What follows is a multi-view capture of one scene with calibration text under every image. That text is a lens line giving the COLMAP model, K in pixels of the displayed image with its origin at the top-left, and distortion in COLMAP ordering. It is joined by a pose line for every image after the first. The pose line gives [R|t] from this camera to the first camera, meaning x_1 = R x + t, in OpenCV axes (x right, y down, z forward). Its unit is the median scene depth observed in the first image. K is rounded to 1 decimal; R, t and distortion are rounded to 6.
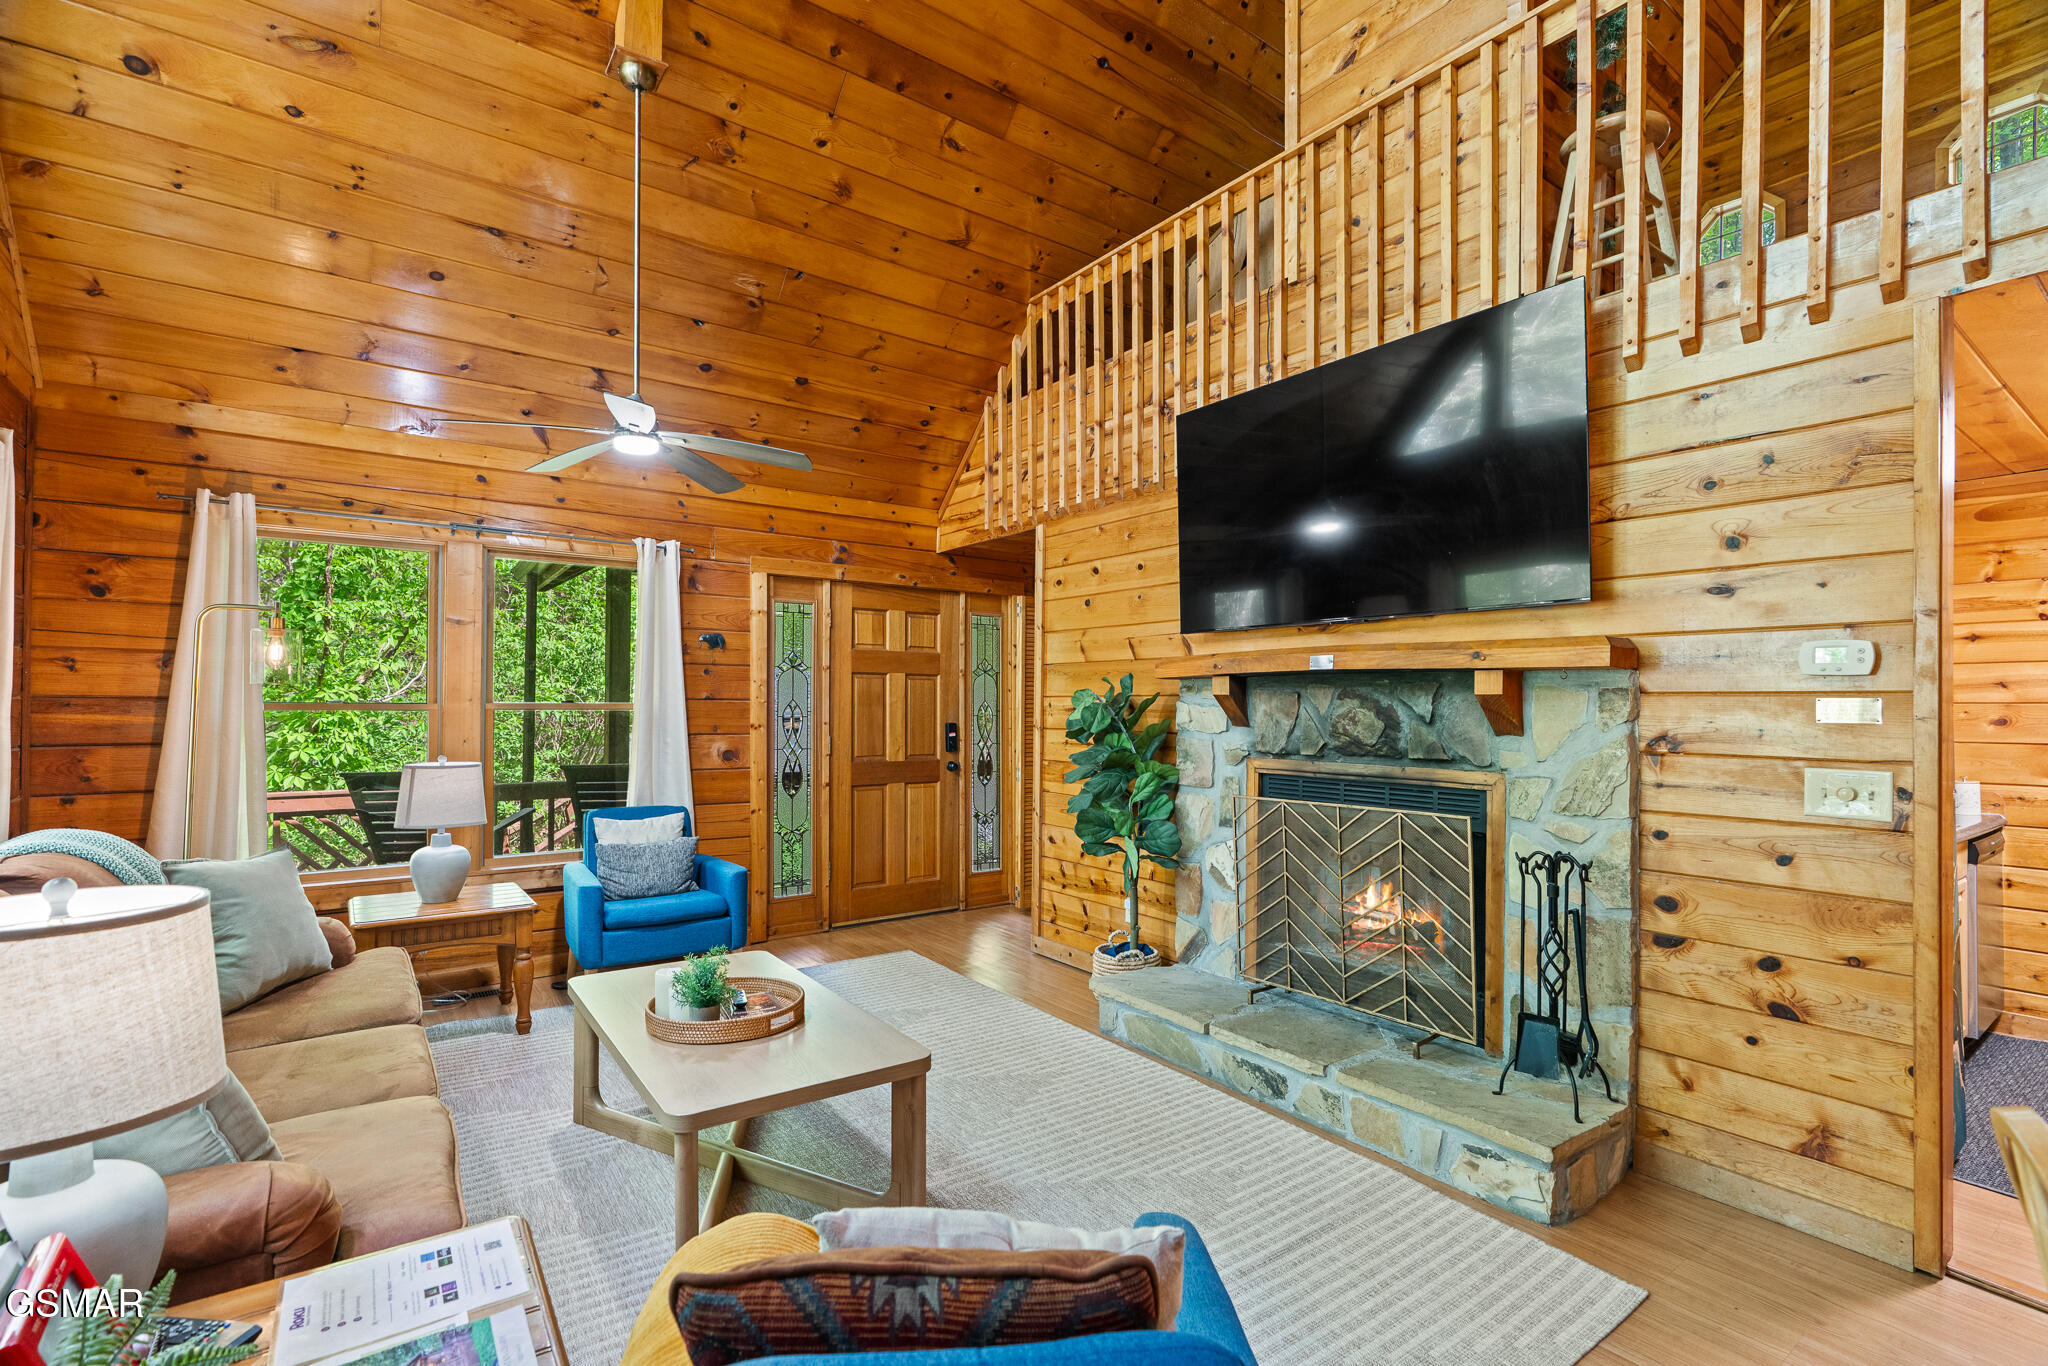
lens RADIAL K [[946.2, 0, 1023.1], [0, 946.2, 695.3], [0, 0, 1]] dist [-0.009259, 0.003776]
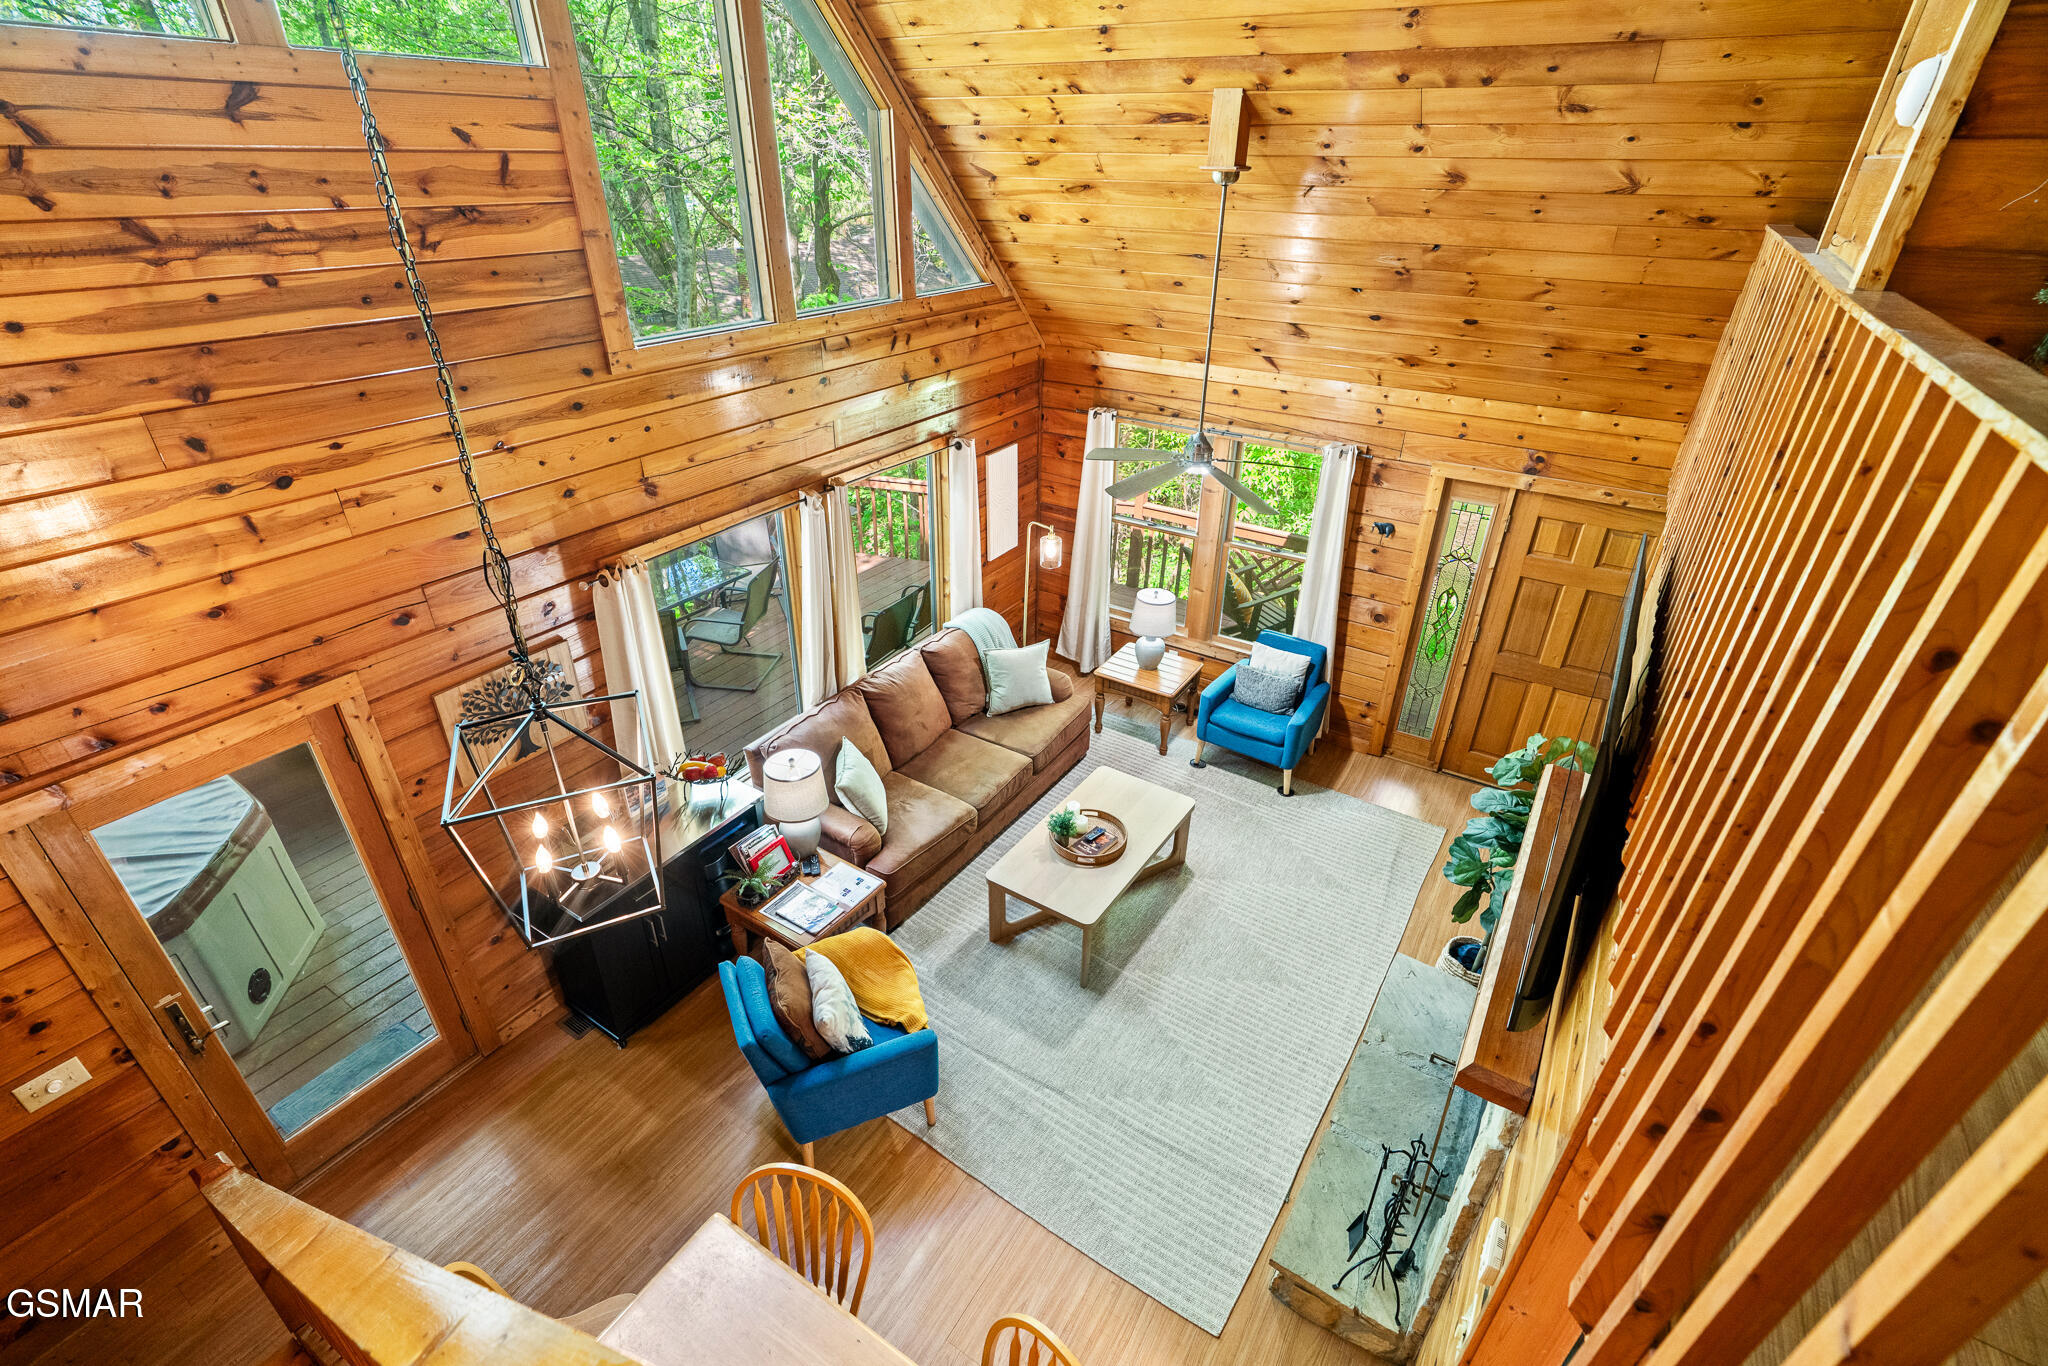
lens RADIAL K [[946.2, 0, 1023.2], [0, 946.2, 687.8], [0, 0, 1]] dist [-0.009259, 0.003776]
pose [[0.359997, 0.464350, -0.809186, 0.747764], [0.001986, 0.866954, 0.498384, -0.630856], [0.932952, -0.181024, 0.311178, 0.219958]]
